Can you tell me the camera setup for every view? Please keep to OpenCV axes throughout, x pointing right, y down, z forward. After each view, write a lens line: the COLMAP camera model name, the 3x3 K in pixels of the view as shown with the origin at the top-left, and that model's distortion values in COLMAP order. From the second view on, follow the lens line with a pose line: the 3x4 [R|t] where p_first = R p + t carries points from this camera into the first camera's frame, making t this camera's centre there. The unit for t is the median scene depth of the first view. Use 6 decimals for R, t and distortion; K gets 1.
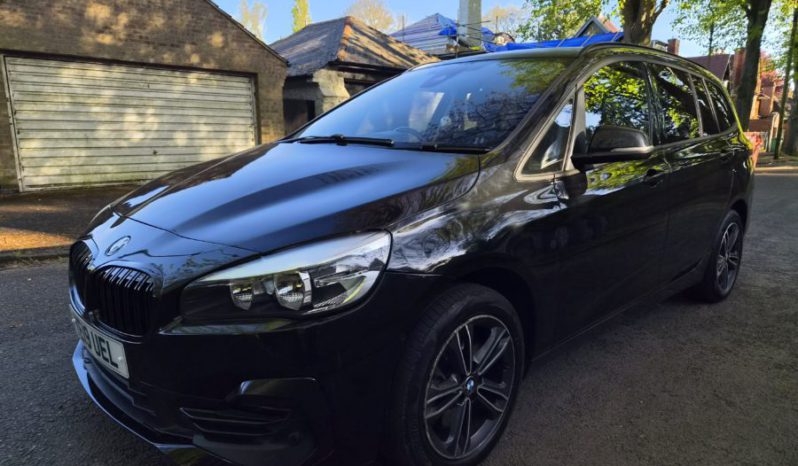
lens RADIAL K [[514.2, 0, 399.0], [0, 514.2, 233.0], [0, 0, 1]] dist [0.041576, -0.039560]
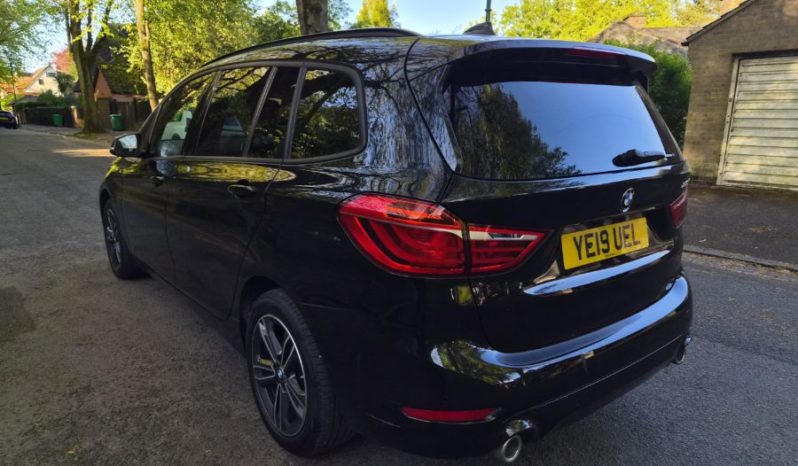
lens RADIAL K [[514.2, 0, 399.0], [0, 514.2, 233.0], [0, 0, 1]] dist [0.041576, -0.039560]
pose [[-0.054131, 0.210637, -0.976065, 0.394712], [-0.200903, 0.955211, 0.217278, -0.085445], [0.978114, 0.207856, -0.009389, 0.380101]]
